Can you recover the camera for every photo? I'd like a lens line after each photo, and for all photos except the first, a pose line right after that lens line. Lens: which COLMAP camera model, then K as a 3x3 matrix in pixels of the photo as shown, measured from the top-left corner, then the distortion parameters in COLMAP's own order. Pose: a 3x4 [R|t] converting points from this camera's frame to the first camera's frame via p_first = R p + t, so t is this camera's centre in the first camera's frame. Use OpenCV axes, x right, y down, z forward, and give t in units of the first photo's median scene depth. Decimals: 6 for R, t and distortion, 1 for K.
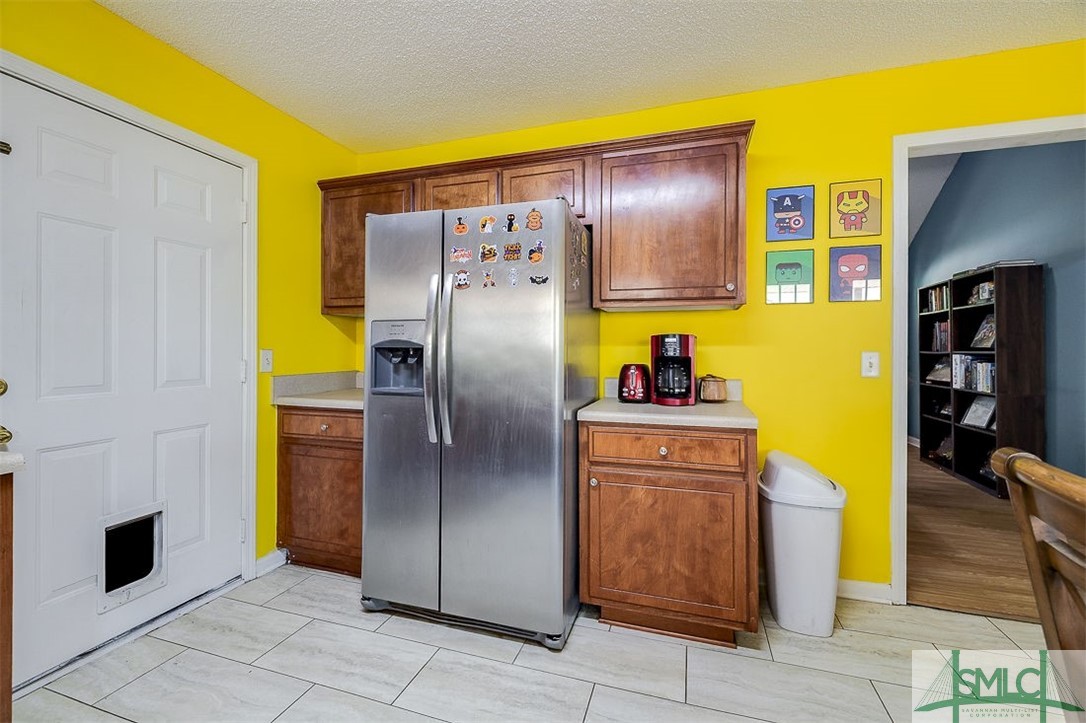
lens RADIAL K [[460.1, 0, 543.2], [0, 460.1, 351.3], [0, 0, 1]] dist [-0.000182, 0.000048]
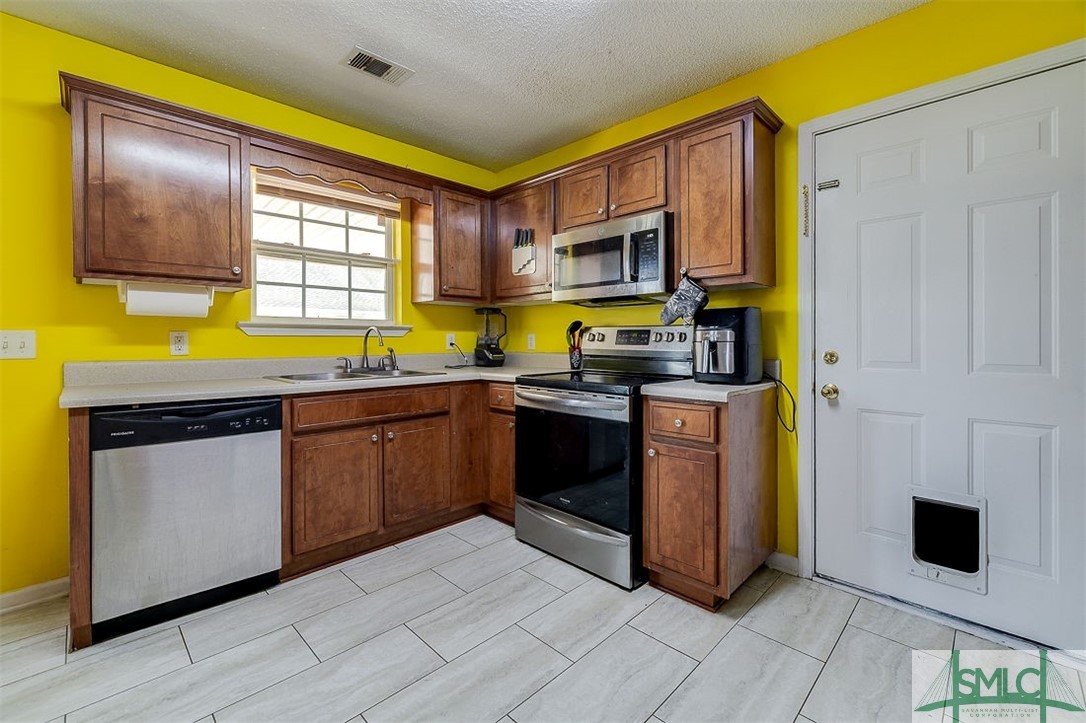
lens RADIAL K [[460.6, 0, 543.6], [0, 460.6, 341.8], [0, 0, 1]] dist [0.001990, 0.000135]
pose [[-0.446968, 0.003489, -0.894543, 0.350975], [-0.001179, 0.999989, 0.004490, 0.019145], [0.894549, 0.003061, -0.446959, 0.637893]]
